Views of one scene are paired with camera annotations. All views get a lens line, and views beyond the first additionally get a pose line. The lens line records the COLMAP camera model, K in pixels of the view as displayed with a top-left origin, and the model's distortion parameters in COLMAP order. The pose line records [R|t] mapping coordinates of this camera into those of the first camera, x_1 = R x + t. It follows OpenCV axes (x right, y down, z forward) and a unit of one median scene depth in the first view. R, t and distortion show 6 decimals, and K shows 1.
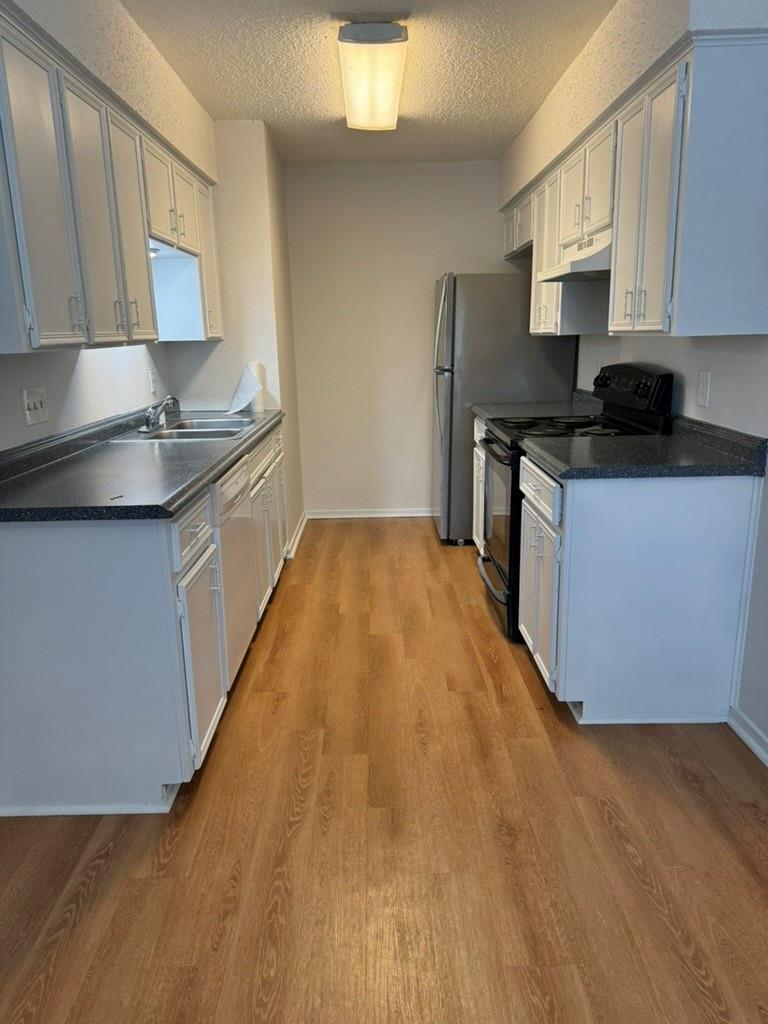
lens RADIAL K [[713.4, 0, 380.6], [0, 713.4, 515.7], [0, 0, 1]] dist [0.092605, -0.117710]
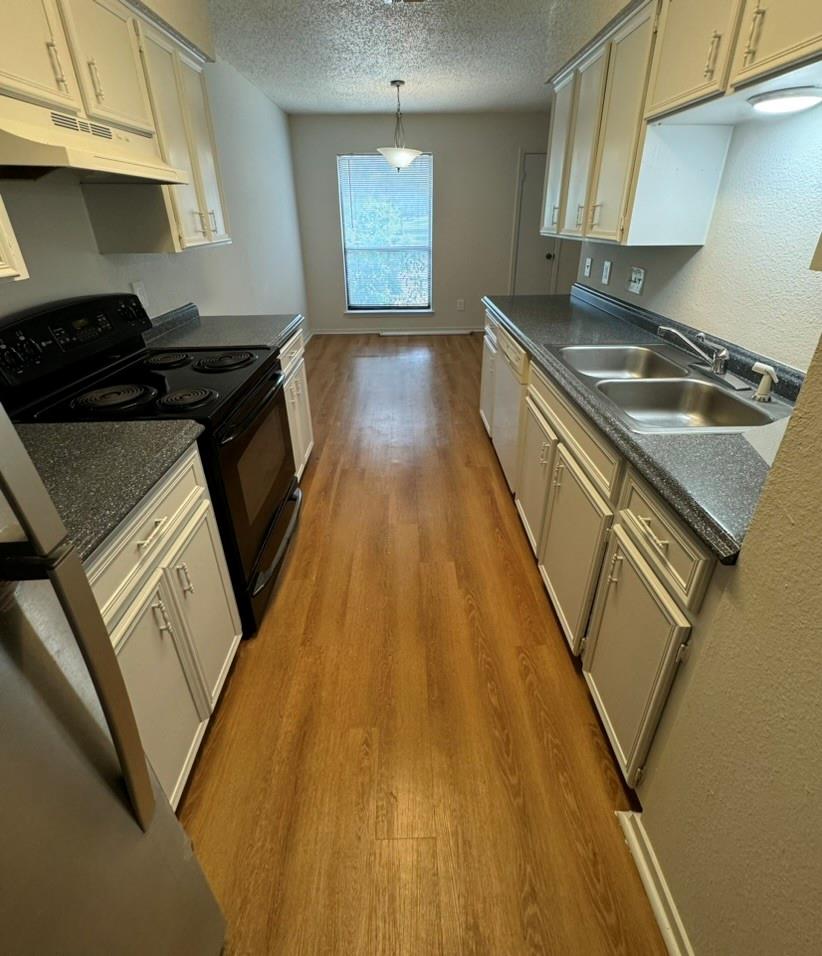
lens RADIAL K [[436.1, 0, 411.9], [0, 436.1, 409.2], [0, 0, 1]] dist [-0.000960, -0.000191]
pose [[-0.999301, 0.037169, 0.003961, -0.017970], [0.031620, 0.784057, 0.619883, -0.452293], [0.019935, 0.619575, -0.784684, 1.647000]]
